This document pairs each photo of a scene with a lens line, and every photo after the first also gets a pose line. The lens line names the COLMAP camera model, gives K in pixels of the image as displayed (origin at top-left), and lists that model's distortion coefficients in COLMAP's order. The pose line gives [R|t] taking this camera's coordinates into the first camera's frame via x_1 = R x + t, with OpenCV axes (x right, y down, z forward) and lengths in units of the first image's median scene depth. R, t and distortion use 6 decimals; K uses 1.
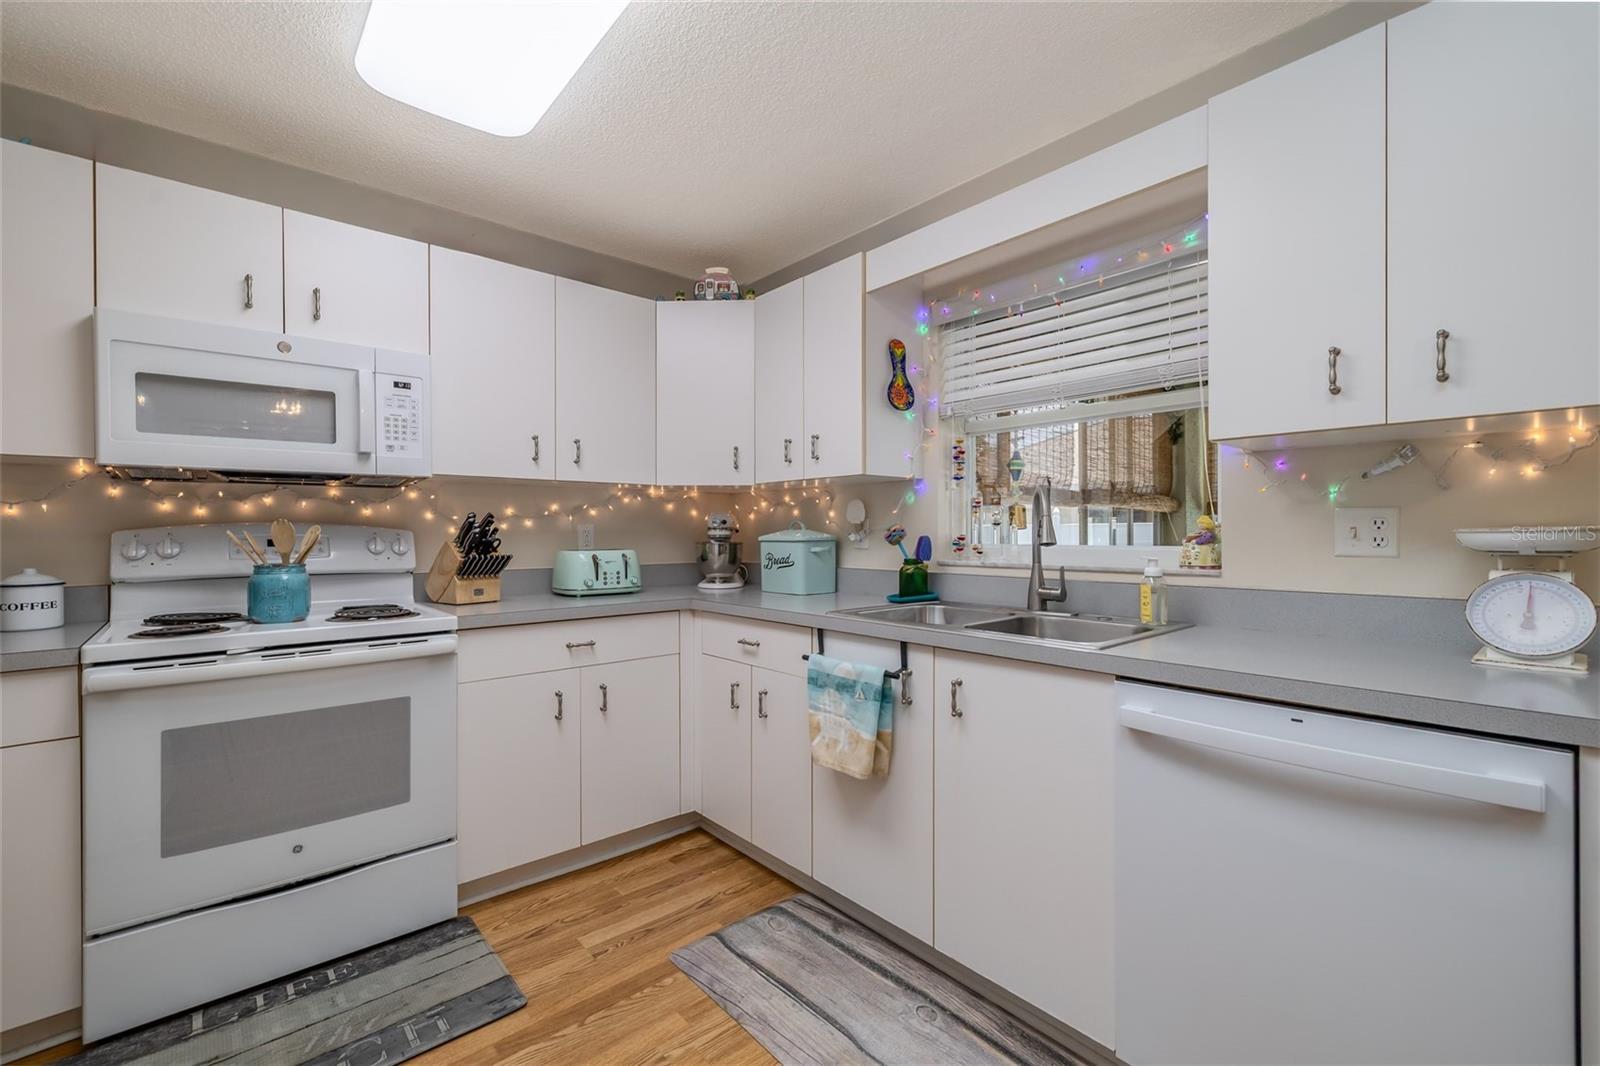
lens RADIAL K [[669.8, 0, 798.9], [0, 669.8, 530.9], [0, 0, 1]] dist [0.002489, -0.000079]
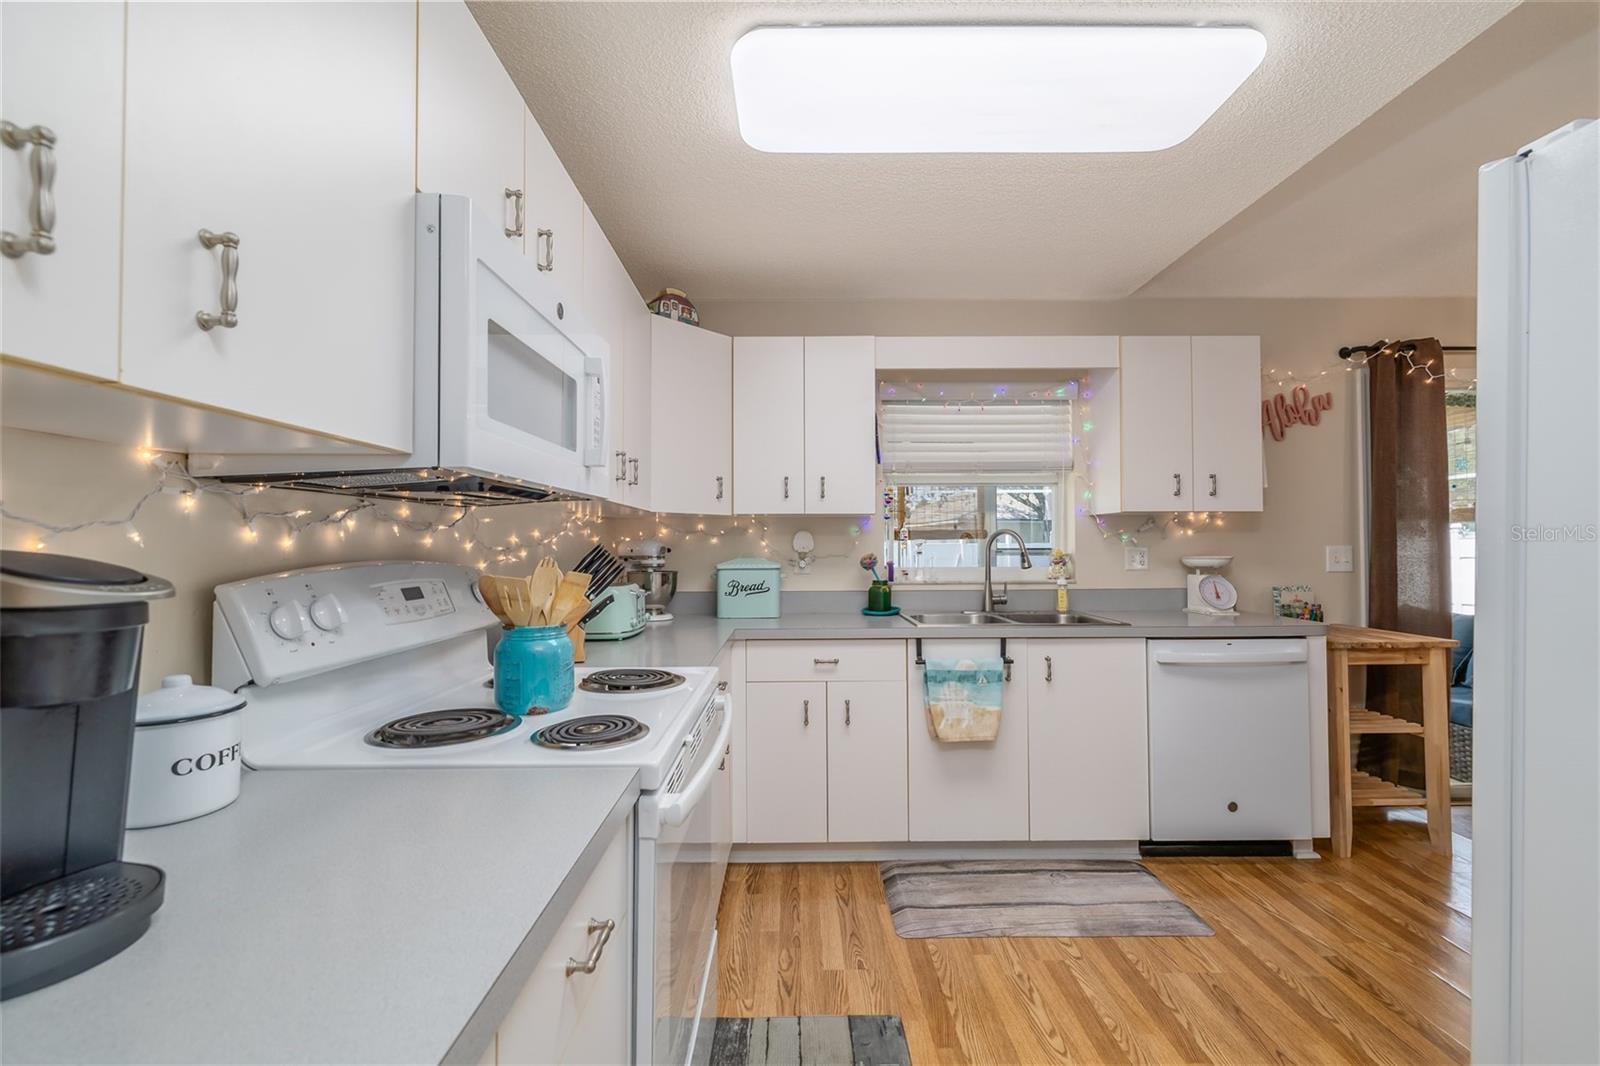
lens RADIAL K [[669.8, 0, 798.9], [0, 669.8, 530.9], [0, 0, 1]] dist [0.002489, -0.000079]
pose [[0.651858, 0.017656, 0.758135, -1.081202], [0.000814, 0.999712, -0.023981, -0.026529], [-0.758340, 0.016249, 0.651656, 0.344921]]
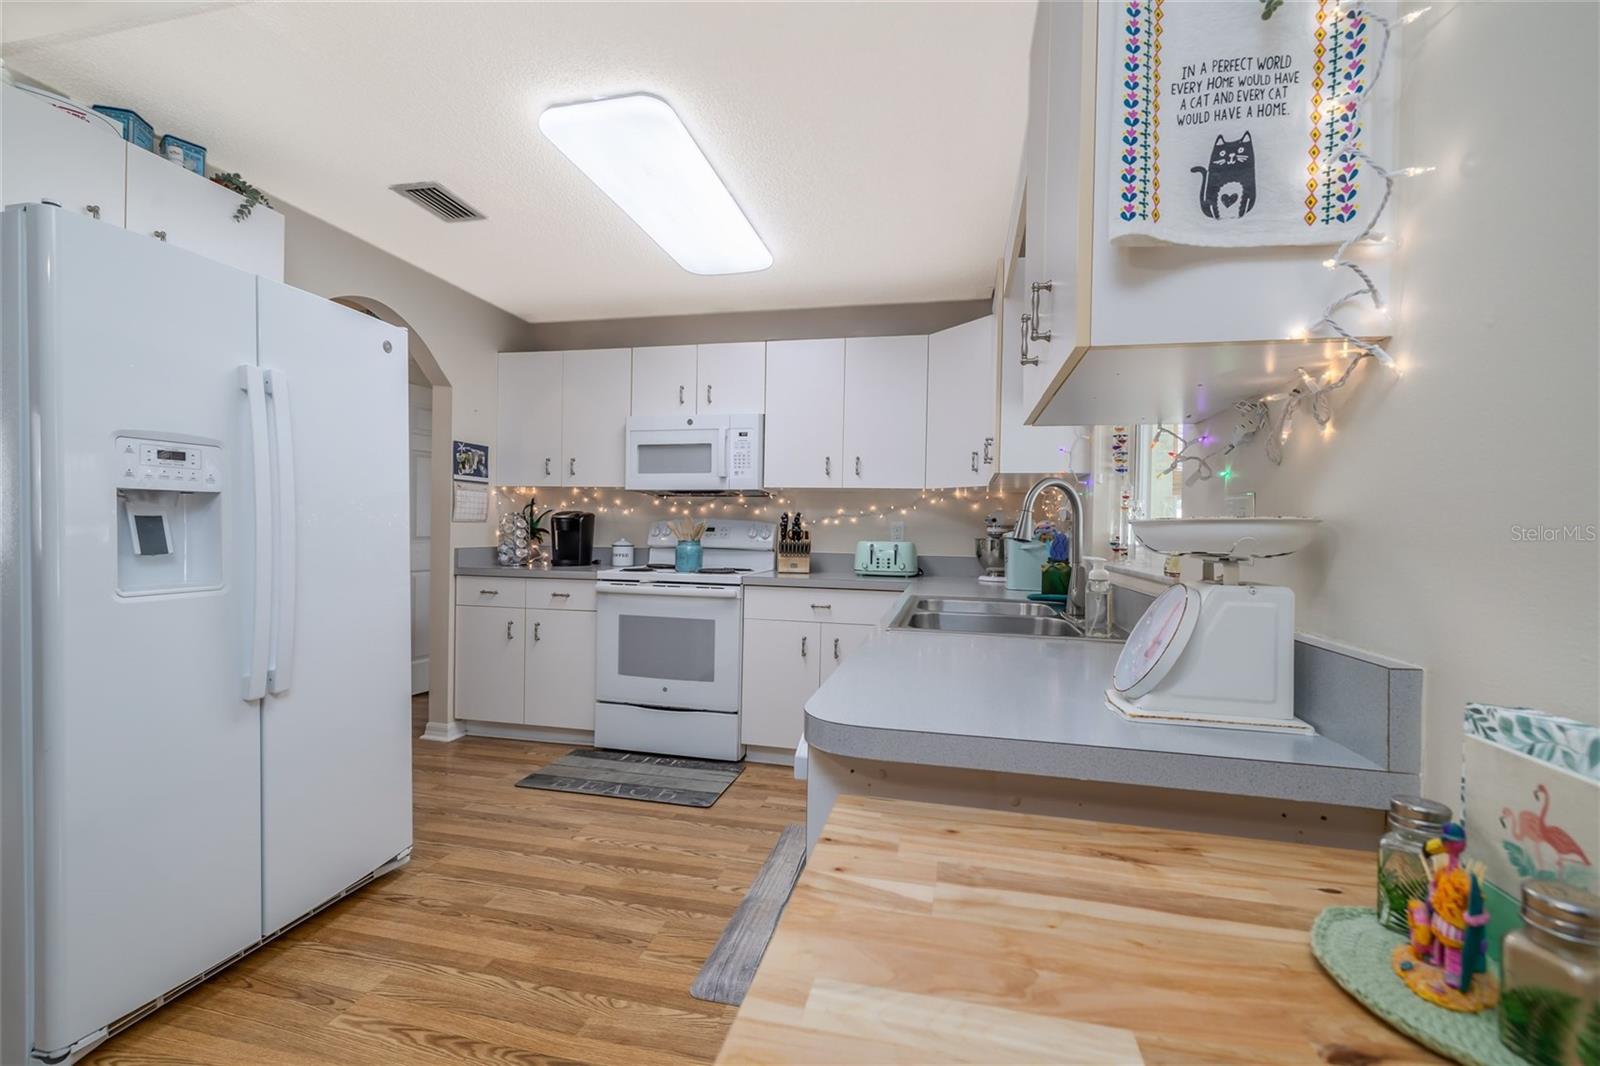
lens RADIAL K [[672.3, 0, 810.3], [0, 672.3, 534.9], [0, 0, 1]] dist [0.001104, -0.000336]
pose [[0.594628, 0.021522, -0.803713, 0.873787], [-0.020671, 0.999720, 0.011476, 0.006316], [0.803735, 0.009790, 0.594907, 0.169330]]
